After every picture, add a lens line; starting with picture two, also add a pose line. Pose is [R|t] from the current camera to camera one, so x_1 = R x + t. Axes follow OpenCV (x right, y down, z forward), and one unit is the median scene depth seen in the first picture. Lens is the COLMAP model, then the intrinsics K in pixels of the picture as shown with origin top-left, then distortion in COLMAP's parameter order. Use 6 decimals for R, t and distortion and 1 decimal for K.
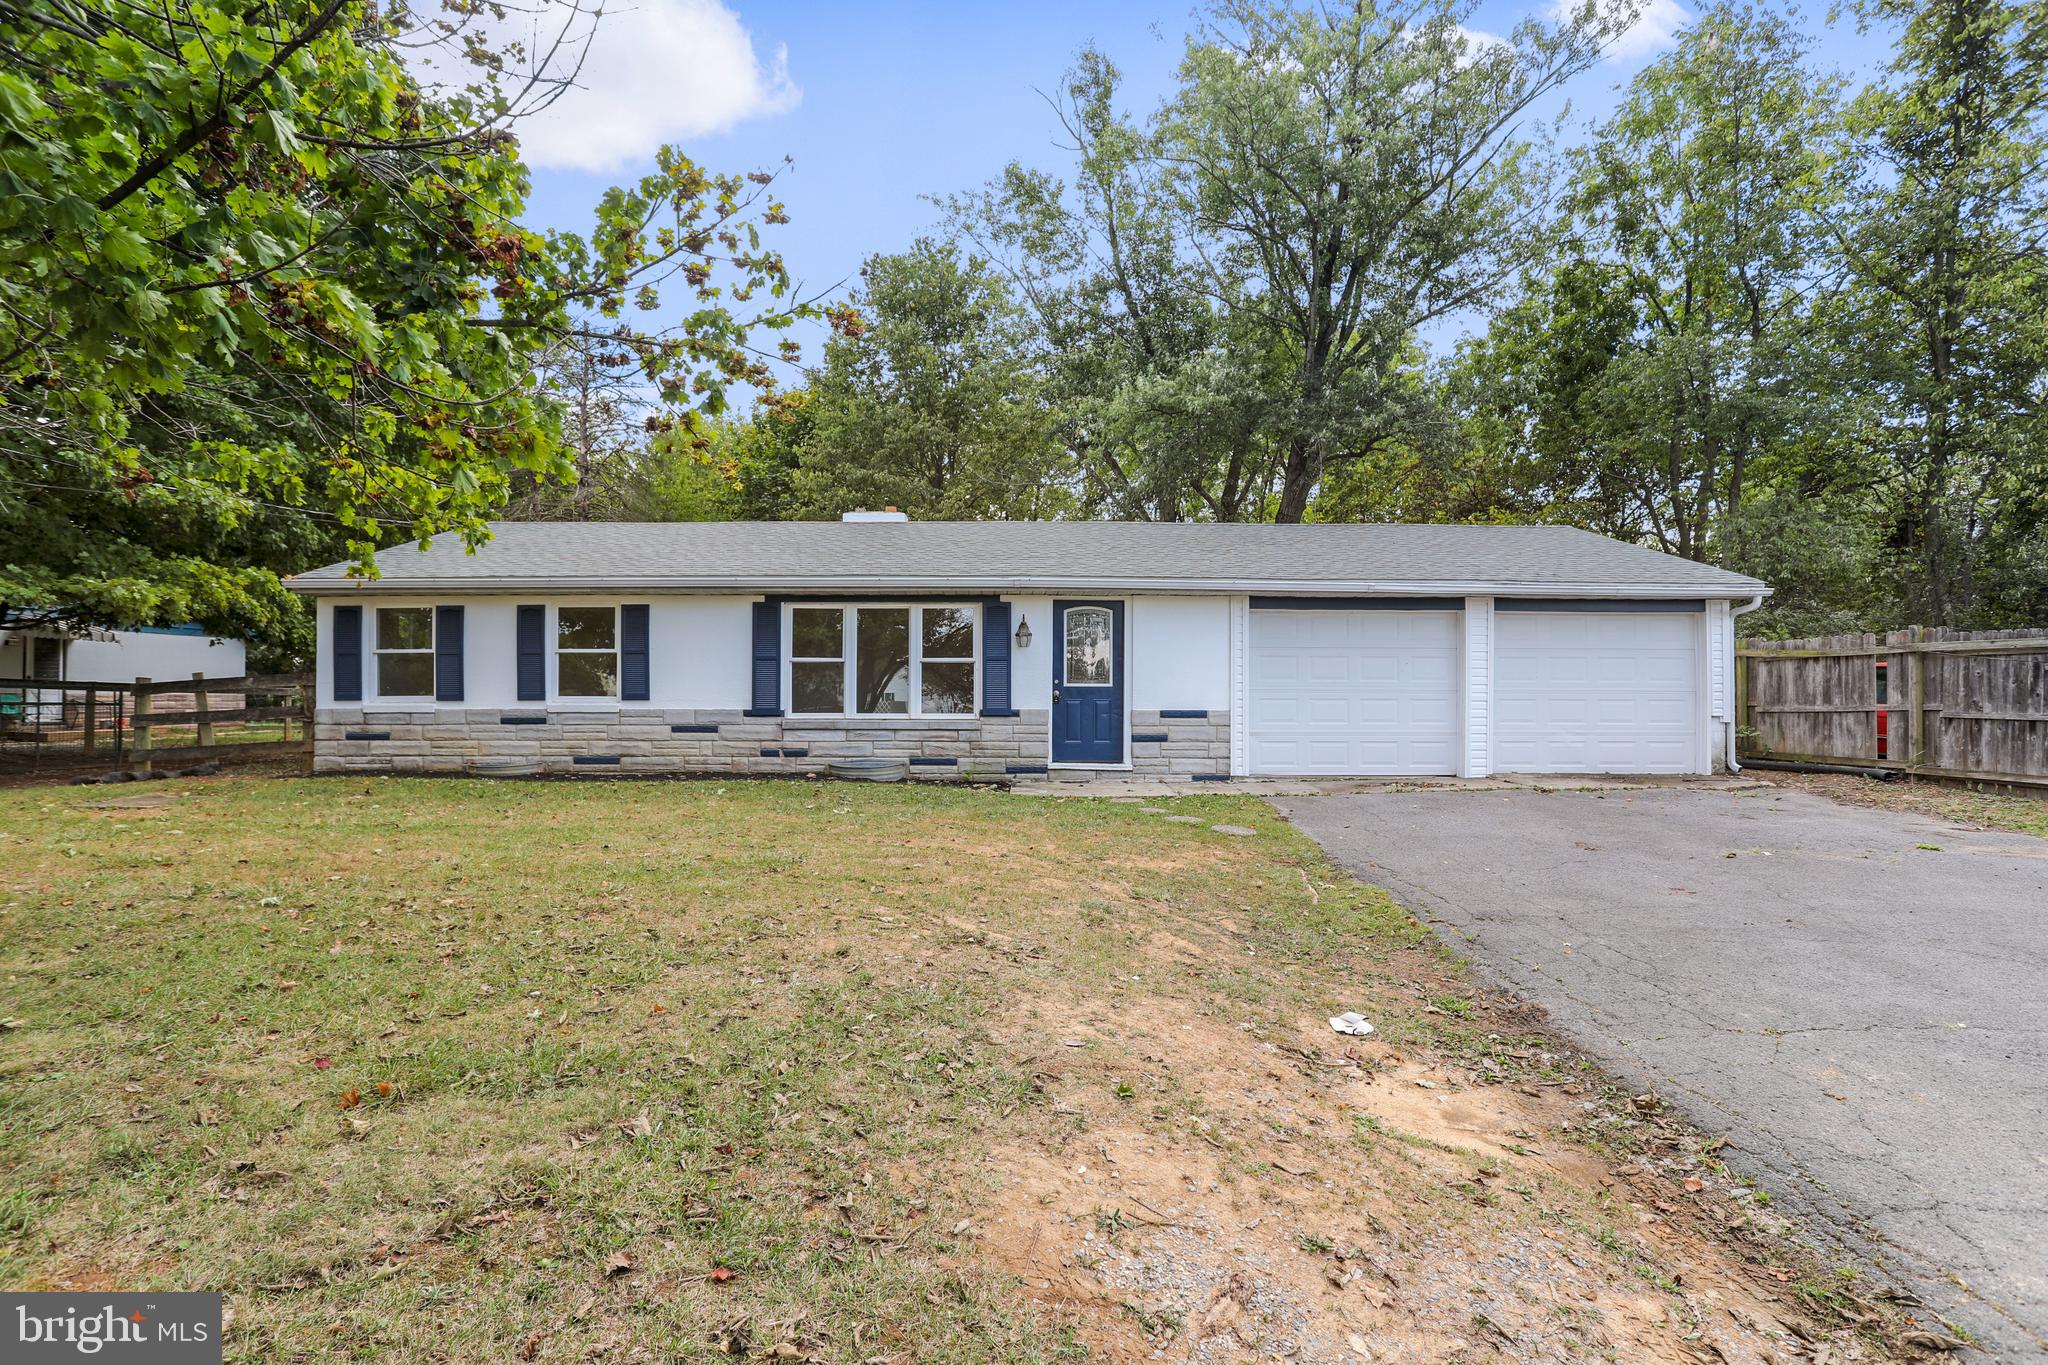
lens RADIAL K [[993.6, 0, 1011.4], [0, 993.6, 713.2], [0, 0, 1]] dist [-0.040605, 0.001722]
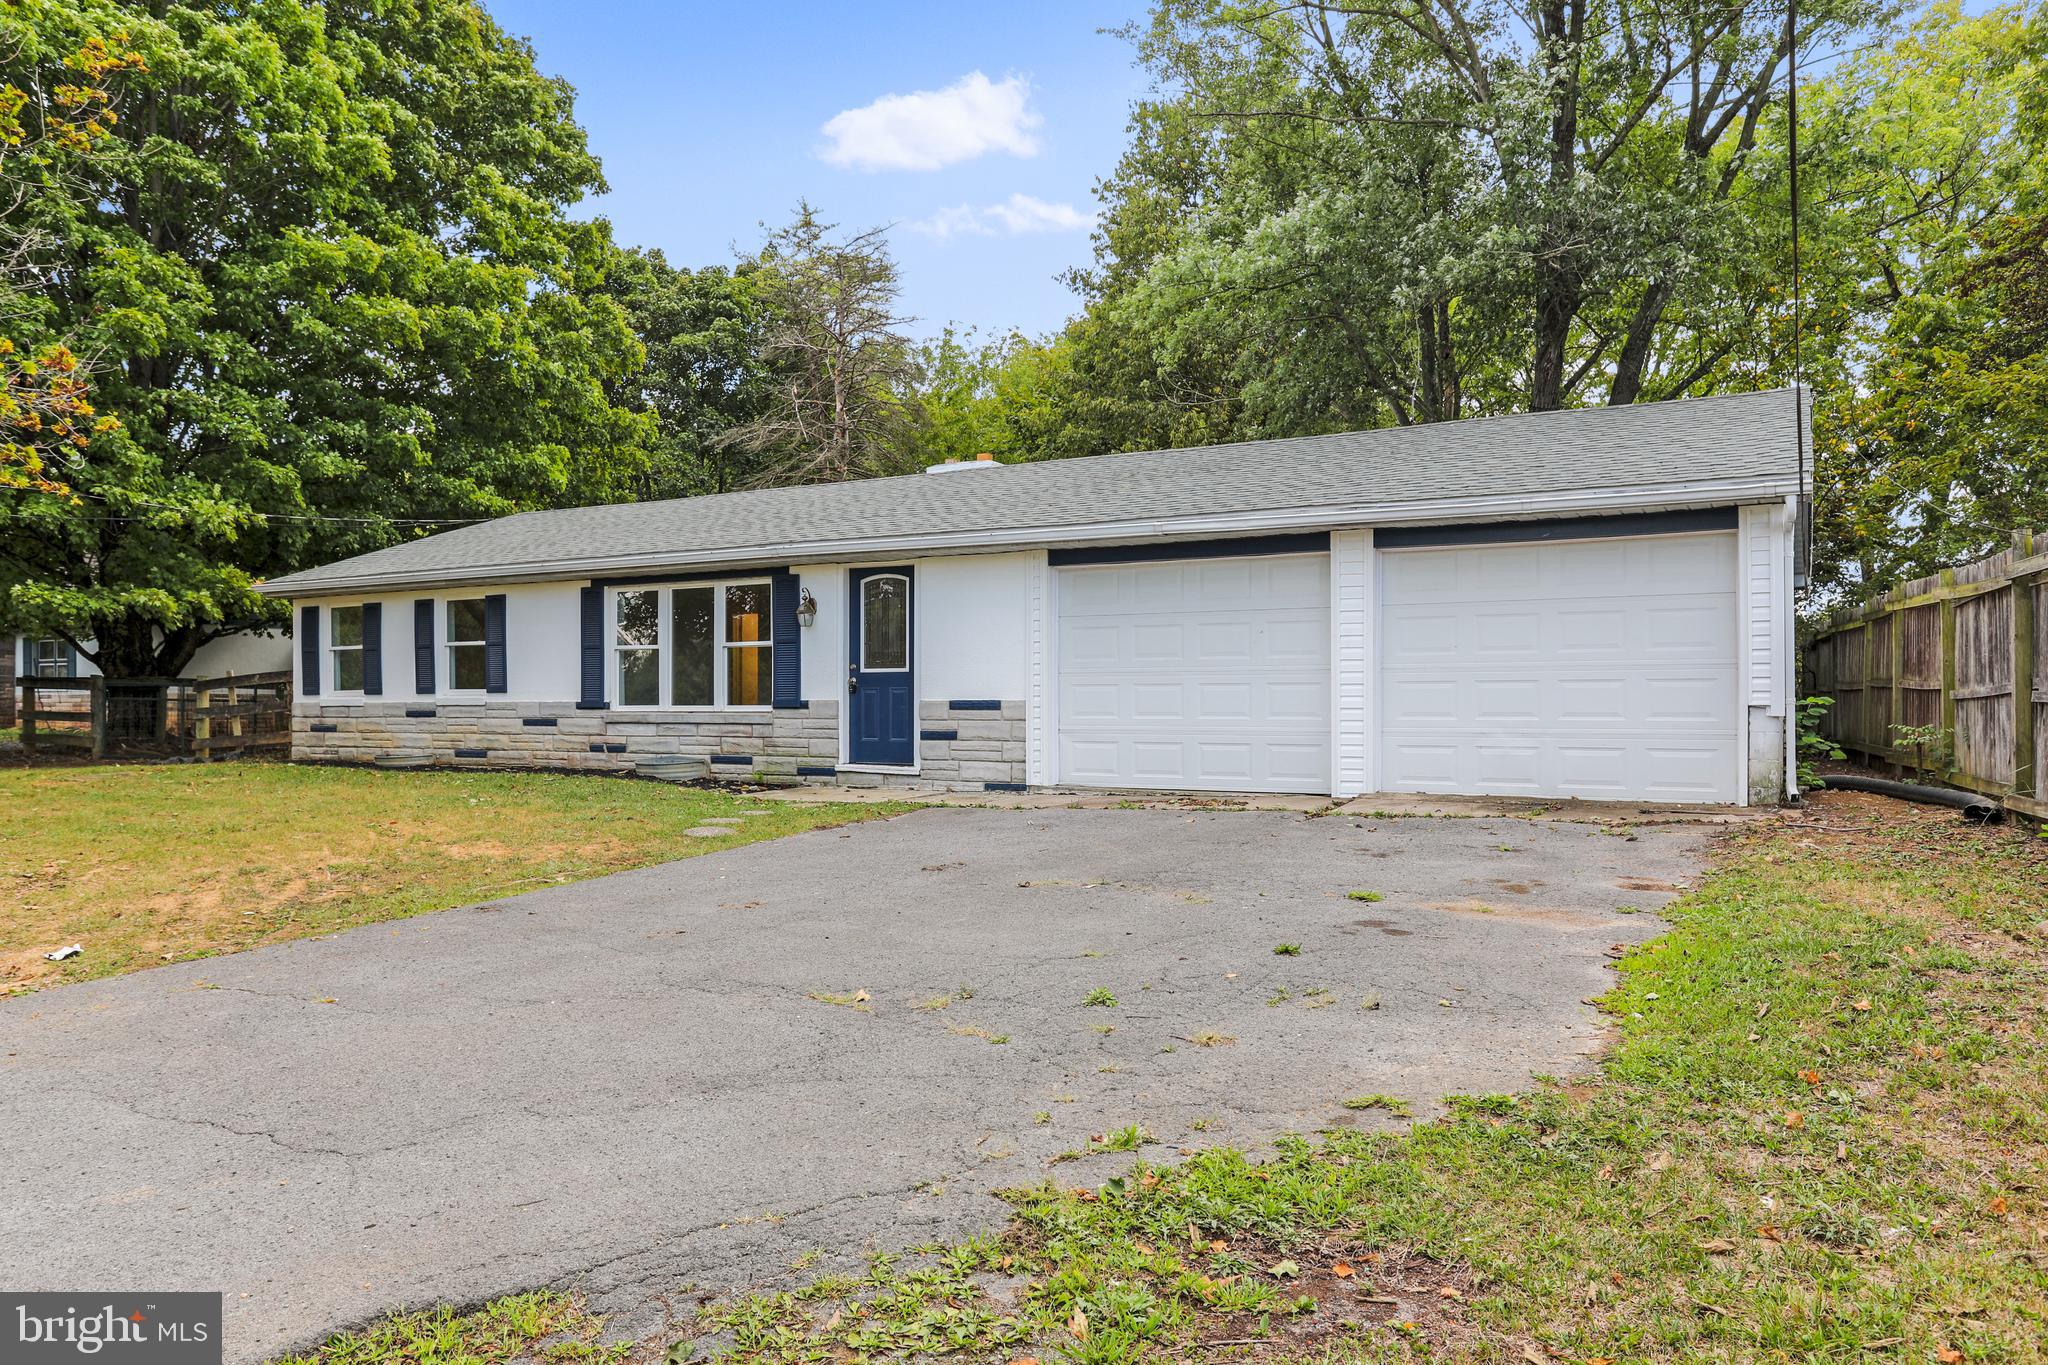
lens RADIAL K [[1399.2, 0, 1029.1], [0, 1399.2, 705.2], [0, 0, 1]] dist [-0.008921, 0.000356]
pose [[0.867469, -0.003363, -0.497480, 0.766111], [0.003397, 0.999994, -0.000836, 0.002173], [0.497480, -0.000964, 0.867475, 0.059857]]
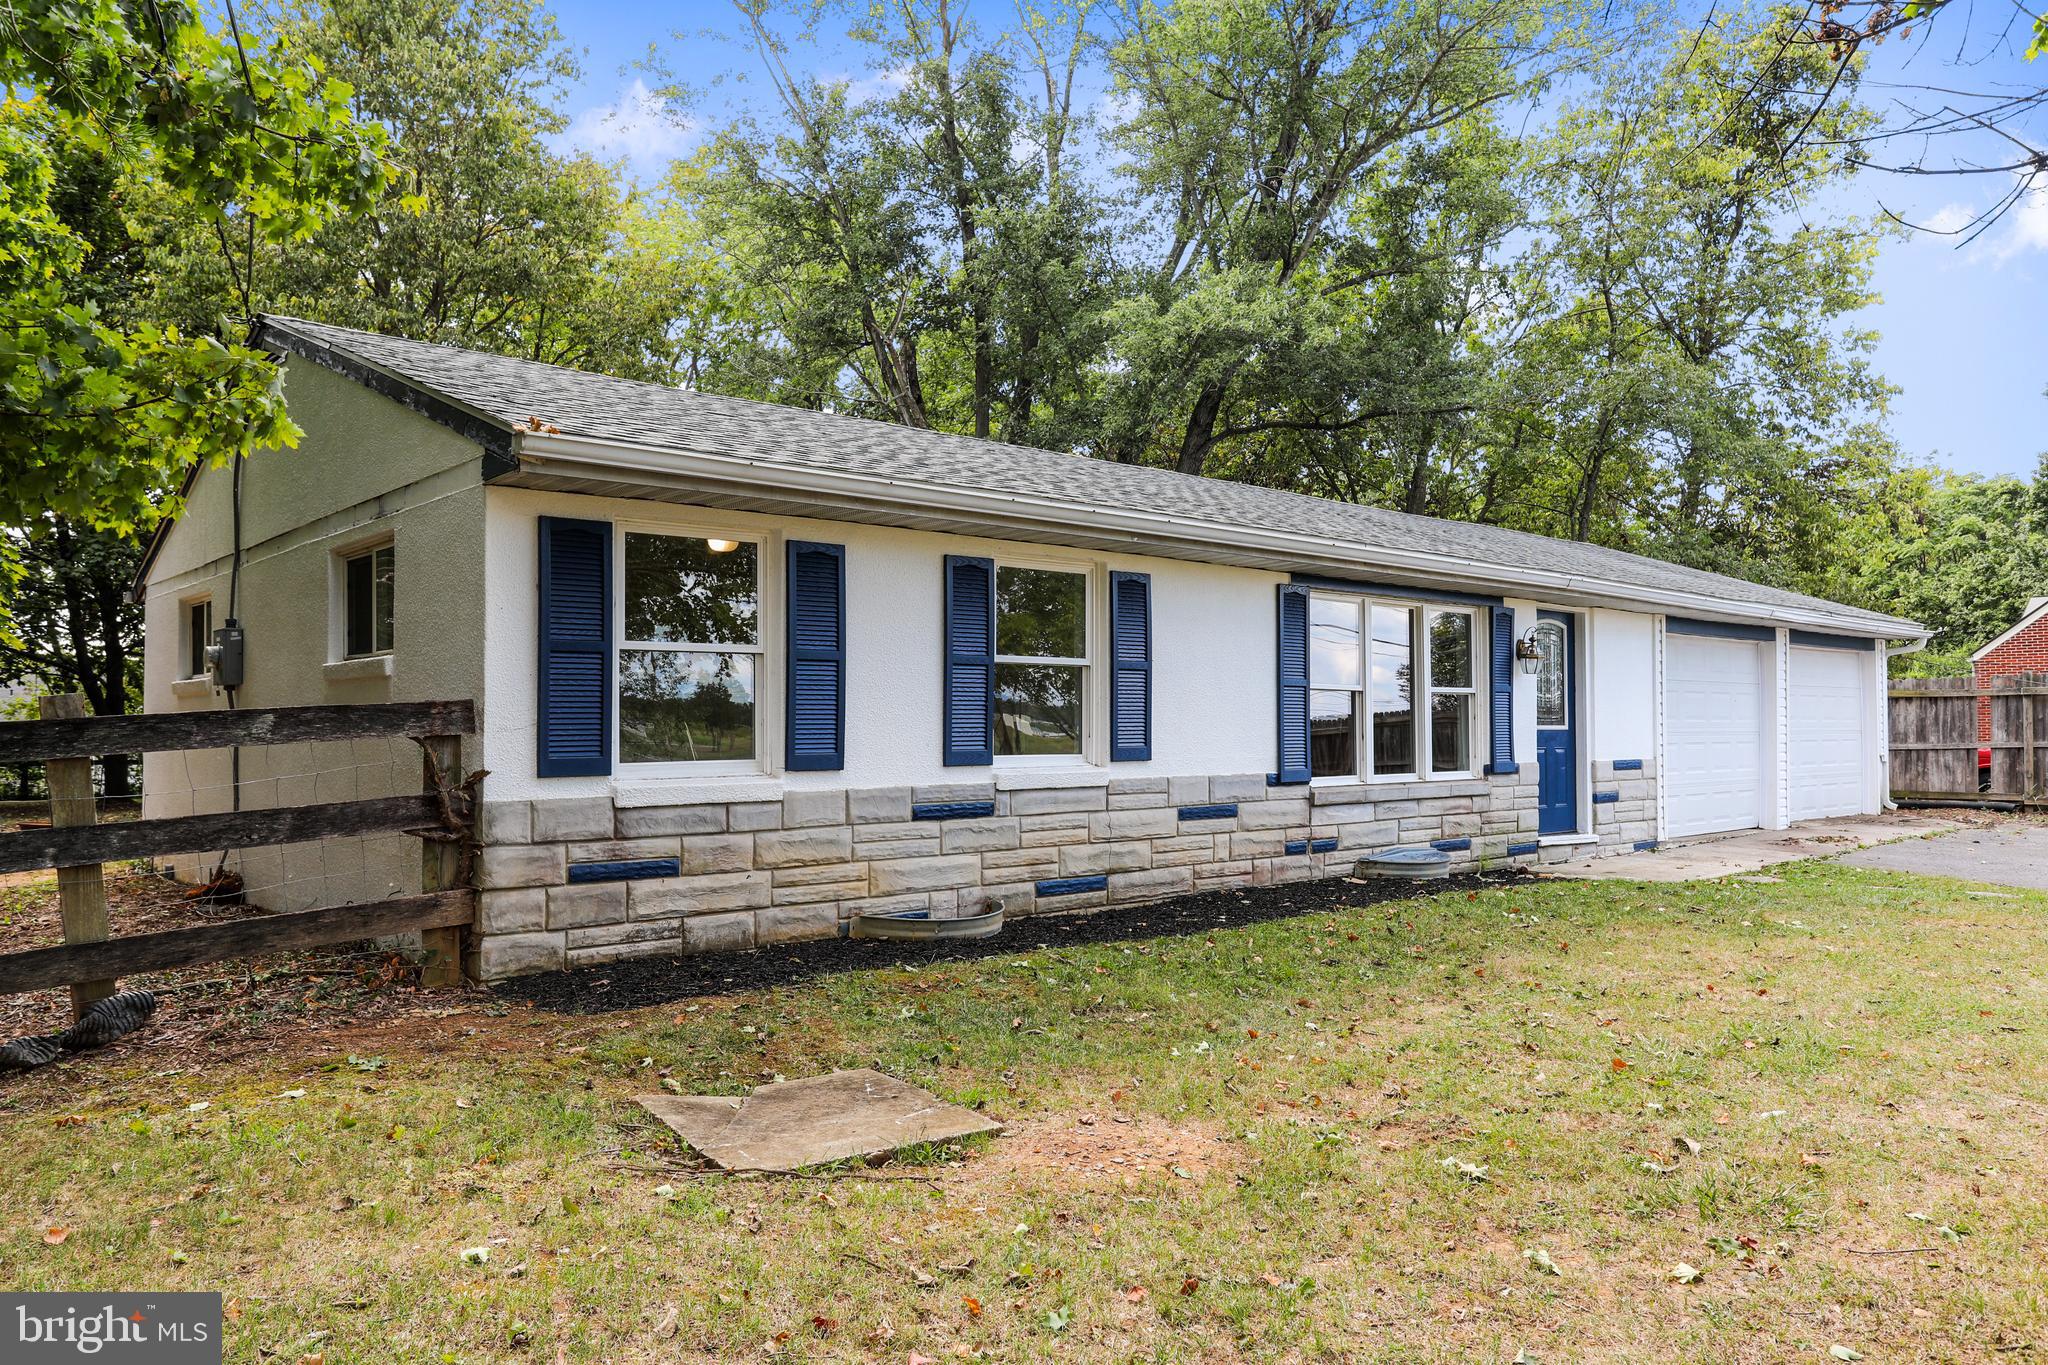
lens RADIAL K [[1399.2, 0, 1013.8], [0, 1399.2, 736.3], [0, 0, 1]] dist [-0.008921, 0.000356]
pose [[0.759769, -0.008230, 0.650141, -0.892289], [0.014752, 0.999881, -0.004583, -0.023299], [-0.650026, 0.013073, 0.759799, 0.491481]]
